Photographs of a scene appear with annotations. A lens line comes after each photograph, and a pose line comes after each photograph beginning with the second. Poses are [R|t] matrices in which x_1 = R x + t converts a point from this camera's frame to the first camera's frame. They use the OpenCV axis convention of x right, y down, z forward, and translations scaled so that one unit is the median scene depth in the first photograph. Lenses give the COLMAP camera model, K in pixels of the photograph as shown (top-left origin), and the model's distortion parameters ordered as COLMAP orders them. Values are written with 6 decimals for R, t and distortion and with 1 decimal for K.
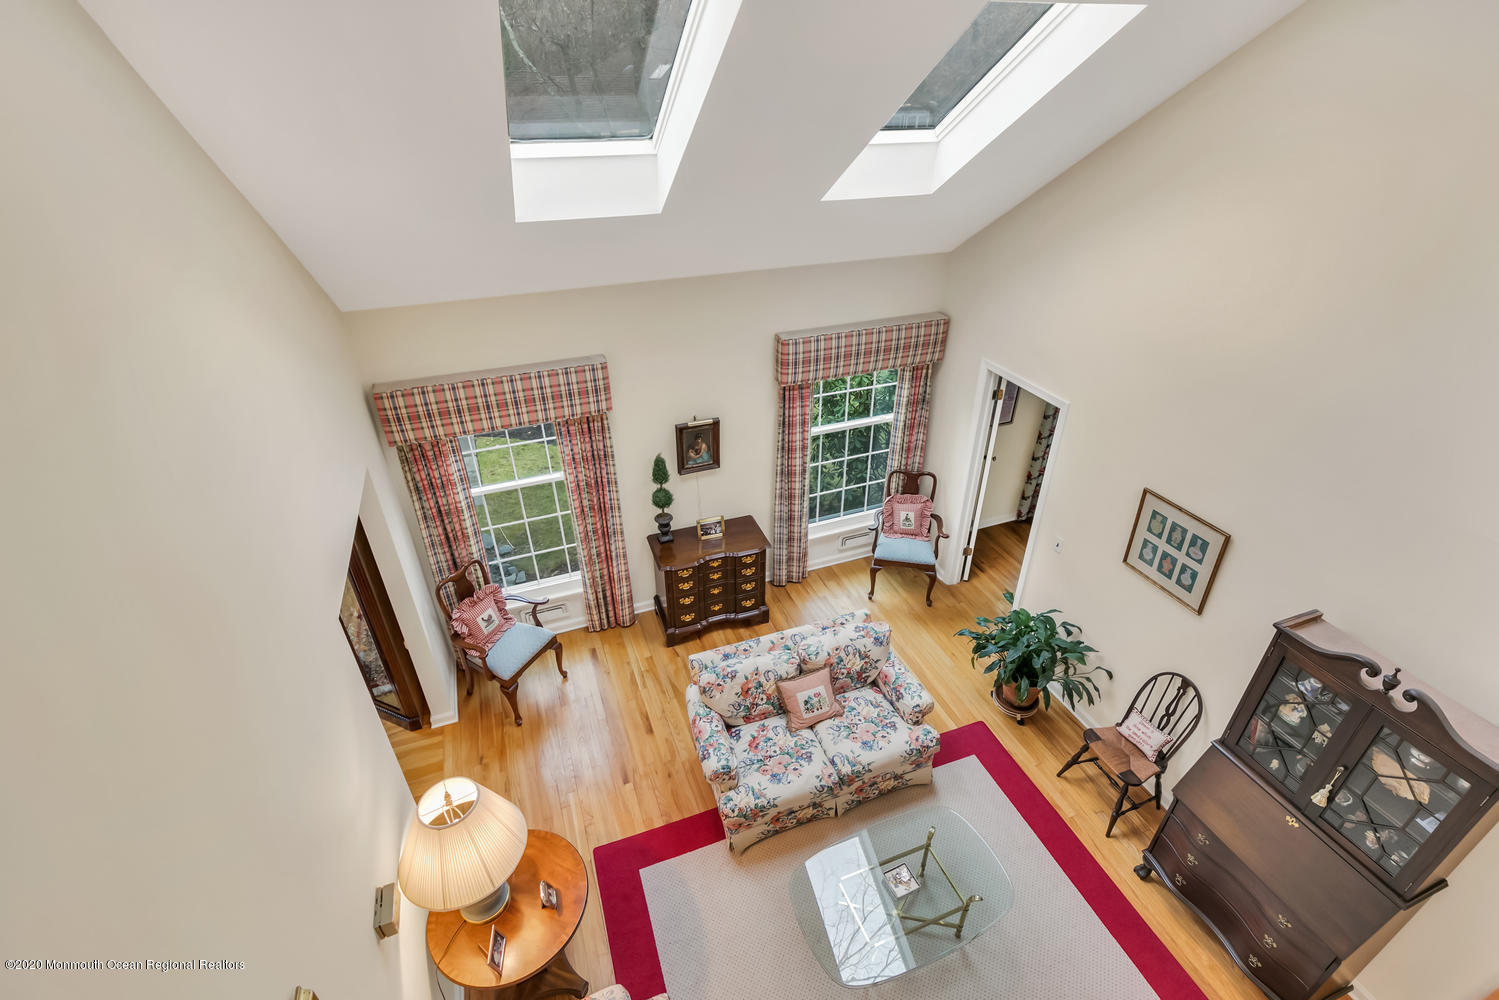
lens RADIAL K [[685.1, 0, 751.1], [0, 685.1, 498.7], [0, 0, 1]] dist [0.003142, -0.000182]
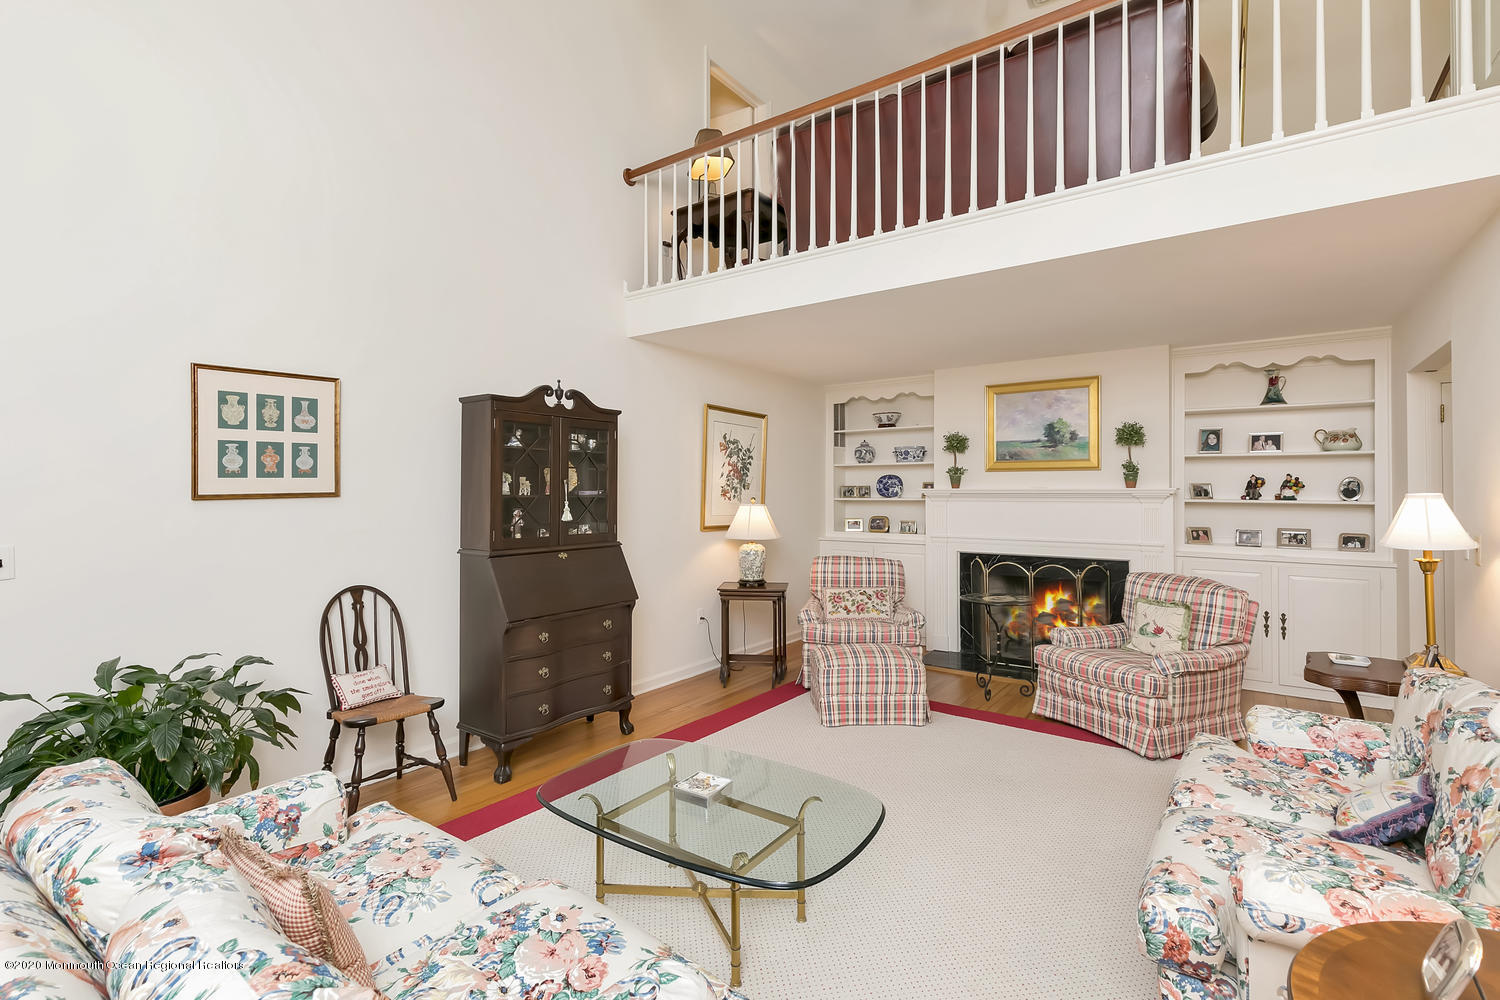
lens RADIAL K [[685.5, 0, 749.8], [0, 685.5, 491.5], [0, 0, 1]] dist [0.003142, -0.000182]
pose [[-0.538395, 0.001780, 0.842691, -0.302230], [0.442997, 0.851271, 0.281233, 0.148705], [-0.716858, 0.524724, -0.459108, 0.999291]]
